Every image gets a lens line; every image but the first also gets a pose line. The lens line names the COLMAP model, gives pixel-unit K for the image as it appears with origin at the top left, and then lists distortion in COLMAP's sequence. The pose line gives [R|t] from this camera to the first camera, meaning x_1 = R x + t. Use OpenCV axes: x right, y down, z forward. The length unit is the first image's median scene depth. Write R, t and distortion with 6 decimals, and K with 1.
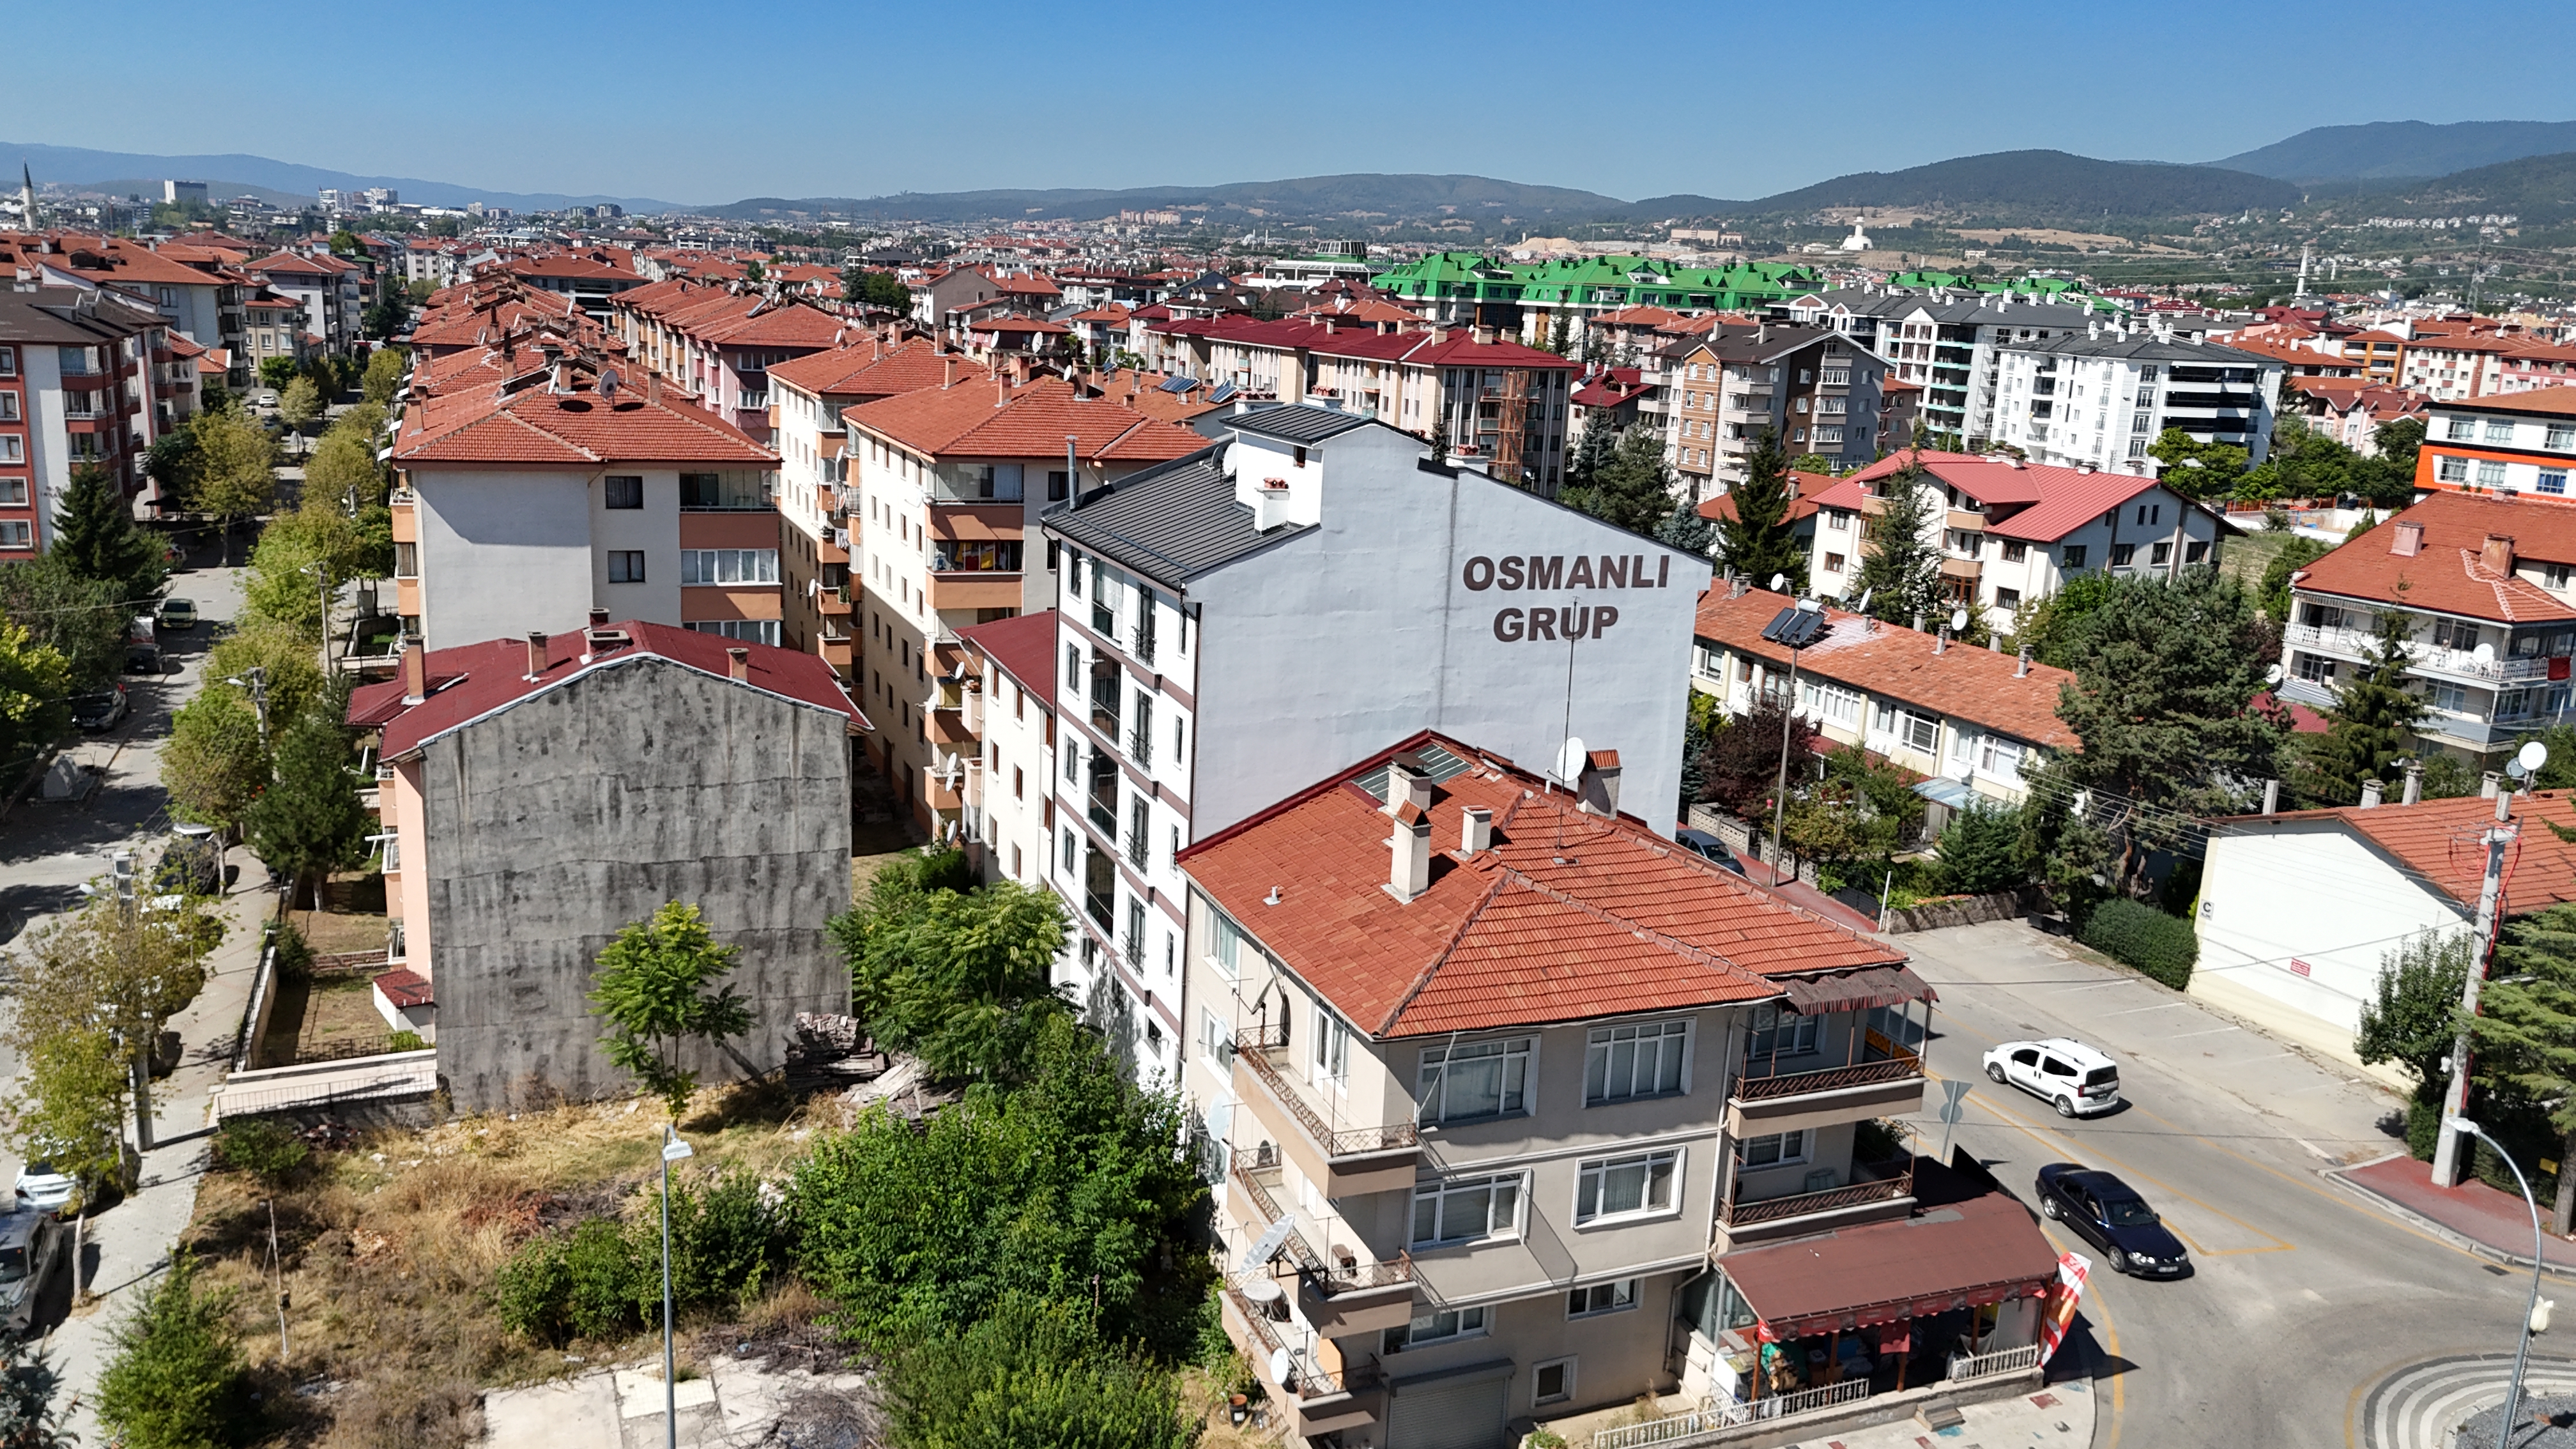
lens RADIAL K [[1905.4, 0, 1291.0], [0, 1905.4, 721.8], [0, 0, 1]] dist [0.064258, -0.061122]
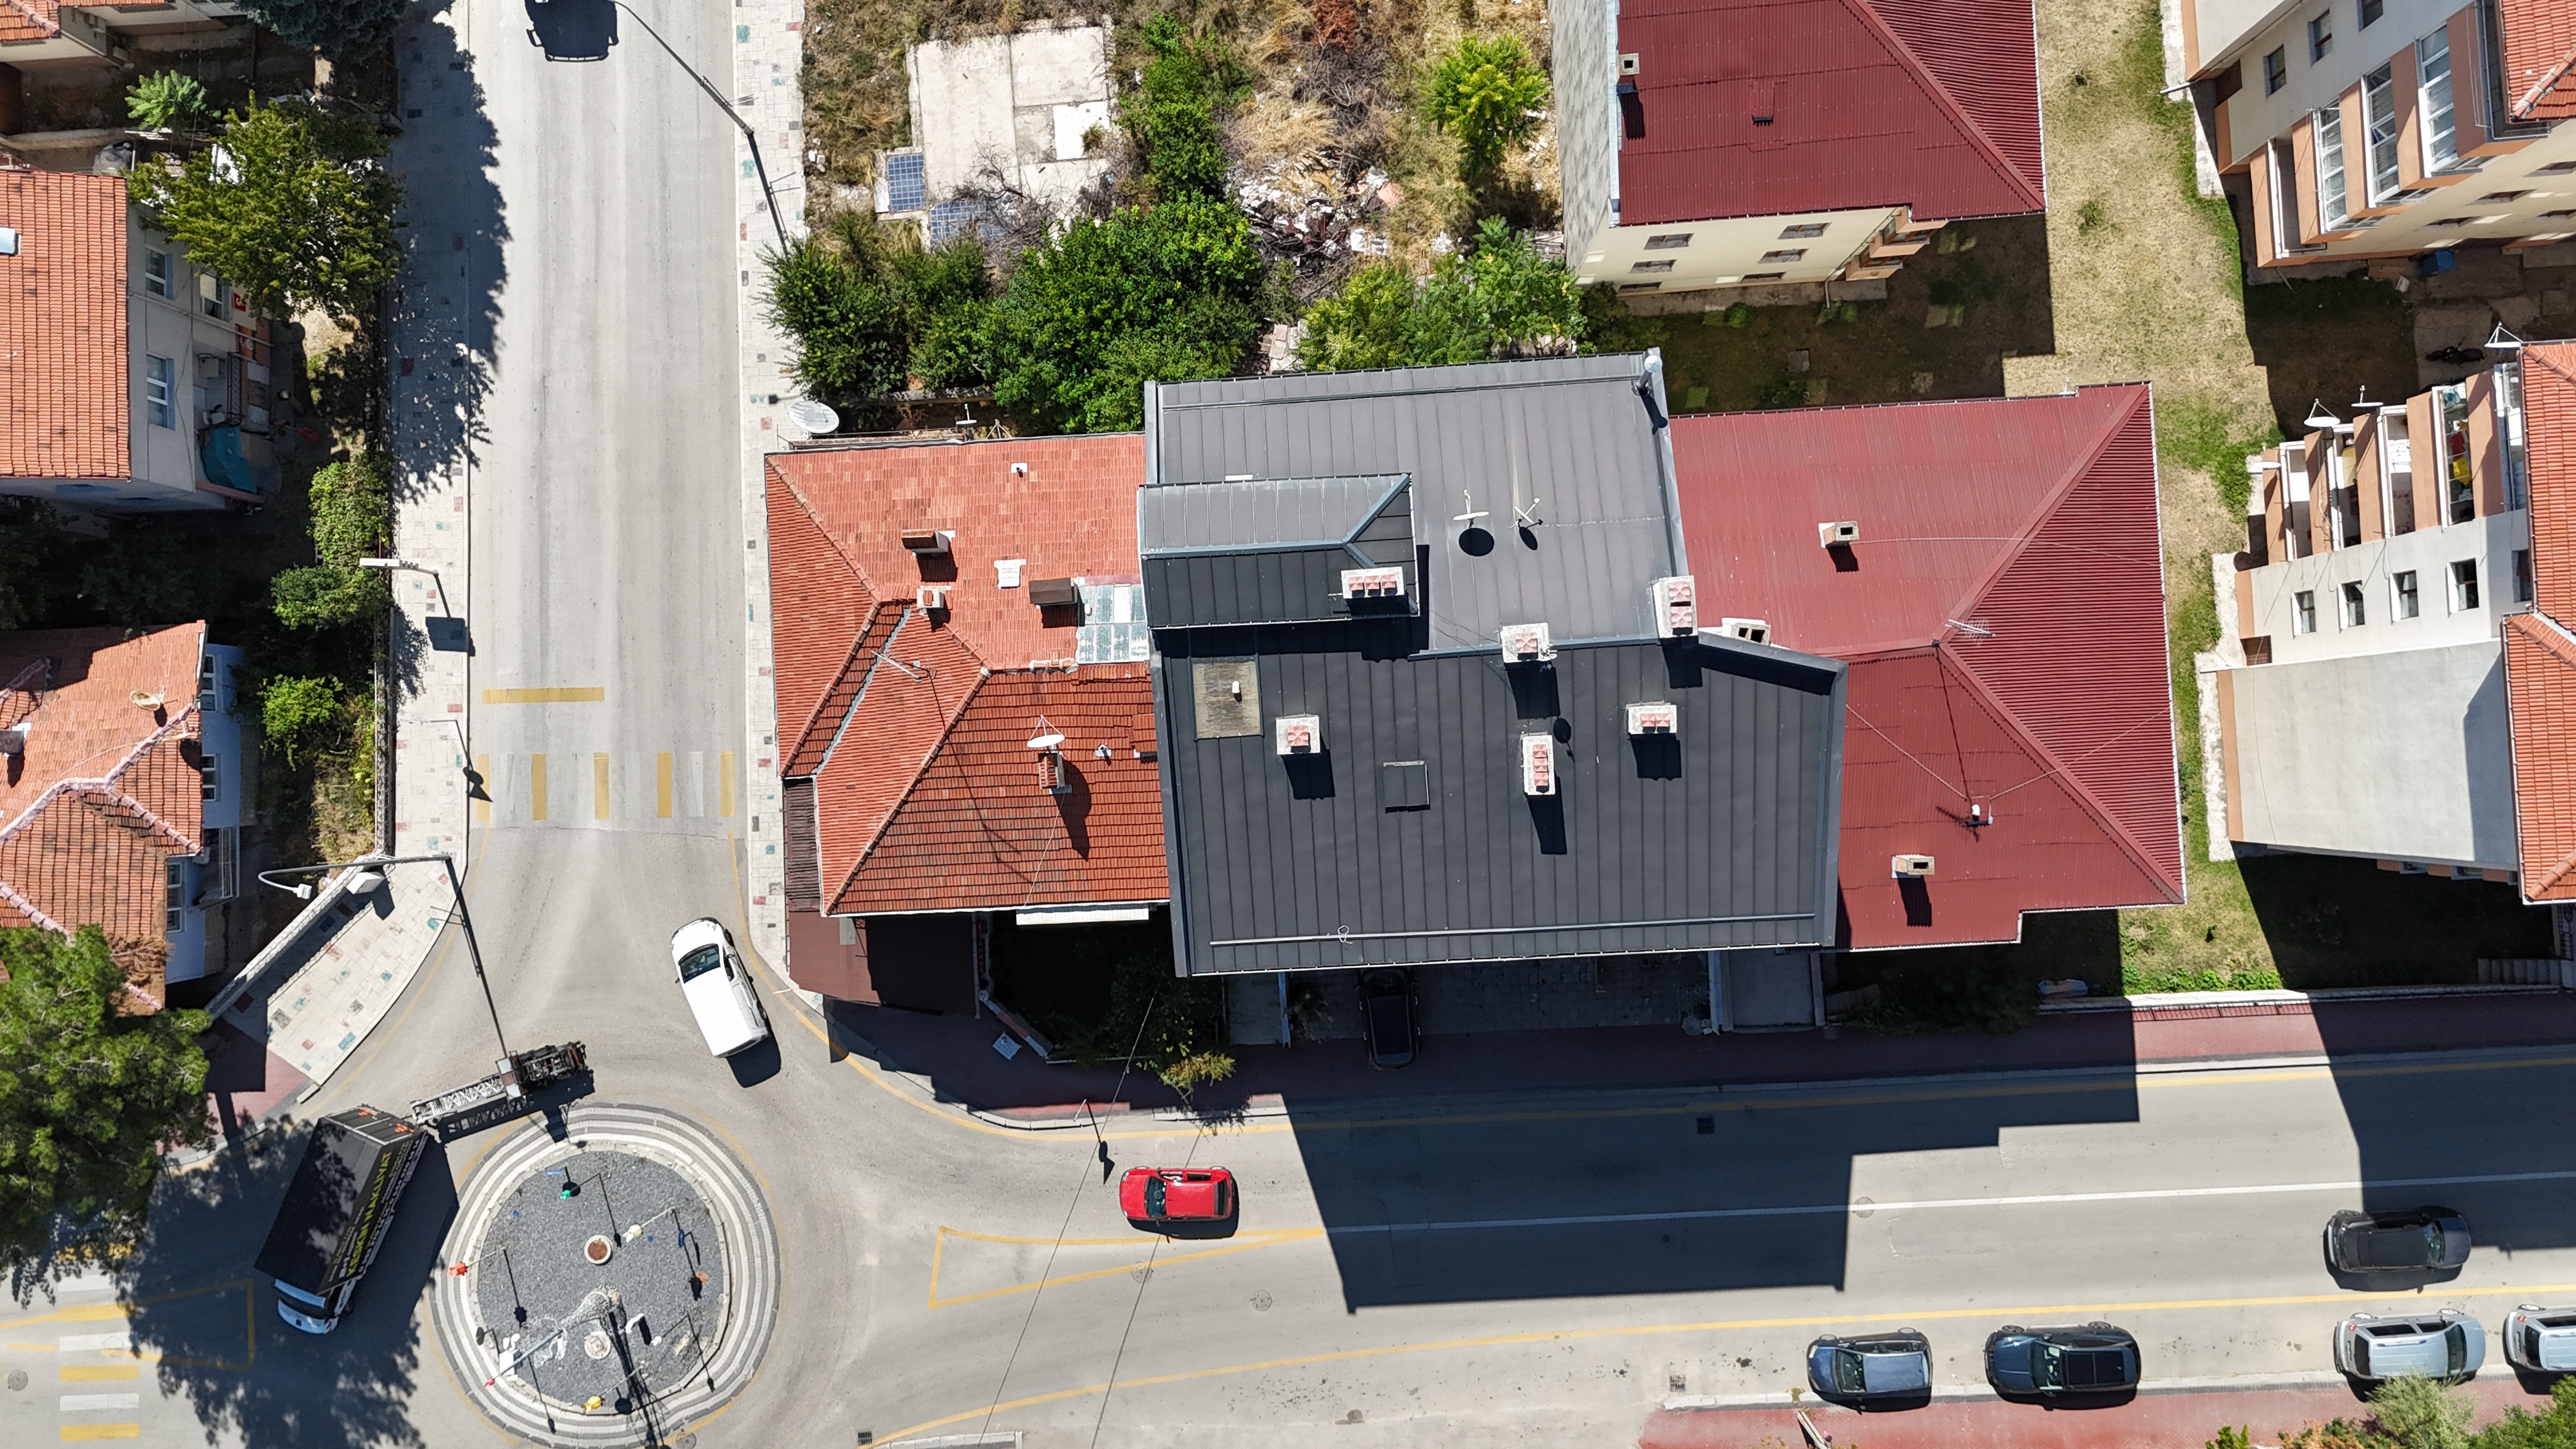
lens RADIAL K [[1905.4, 0, 1288.0], [0, 1905.4, 726.7], [0, 0, 1]] dist [0.064258, -0.061122]
pose [[-0.328255, 0.942852, -0.057265, 0.131889], [-0.194317, -0.008076, 0.980905, -0.939083], [0.924386, 0.333115, 0.185863, 0.771262]]
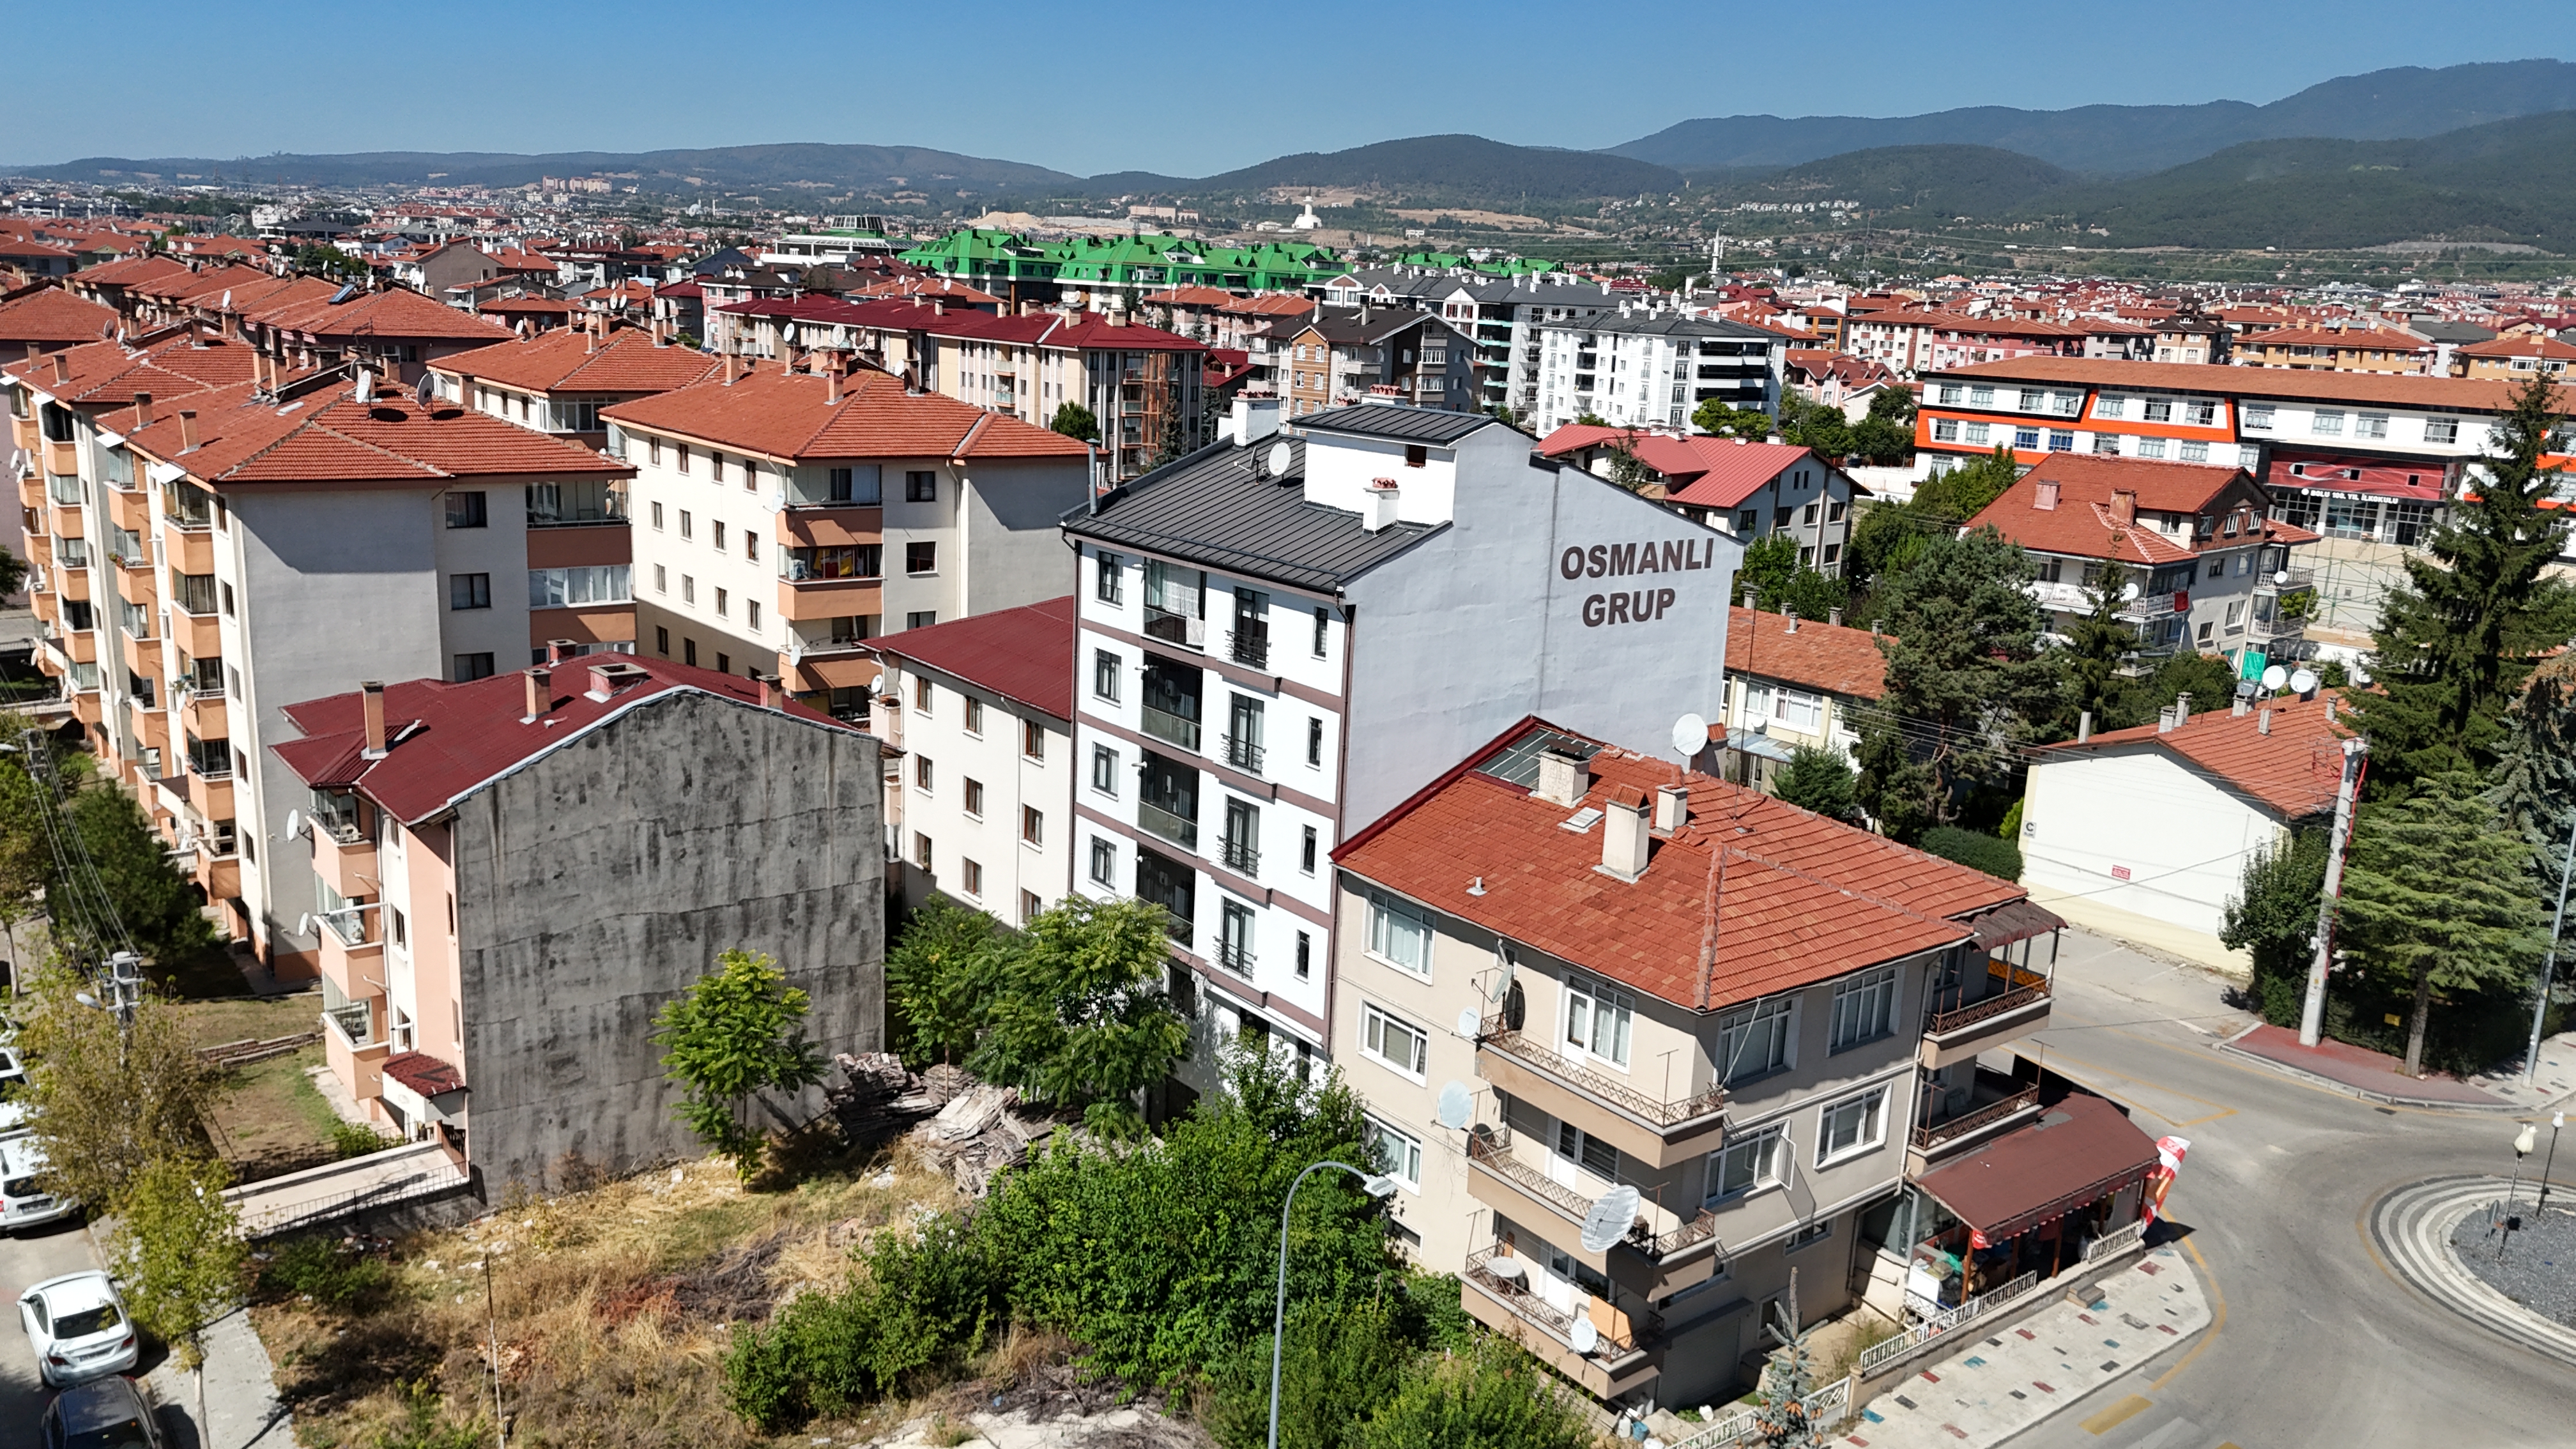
lens RADIAL K [[1905.4, 0, 1291.3], [0, 1905.4, 723.1], [0, 0, 1]] dist [0.064258, -0.061122]
pose [[0.962221, -0.064532, 0.264511, -0.291343], [0.061085, 0.997906, 0.021248, -0.019185], [-0.265328, -0.004288, 0.964149, 0.027634]]
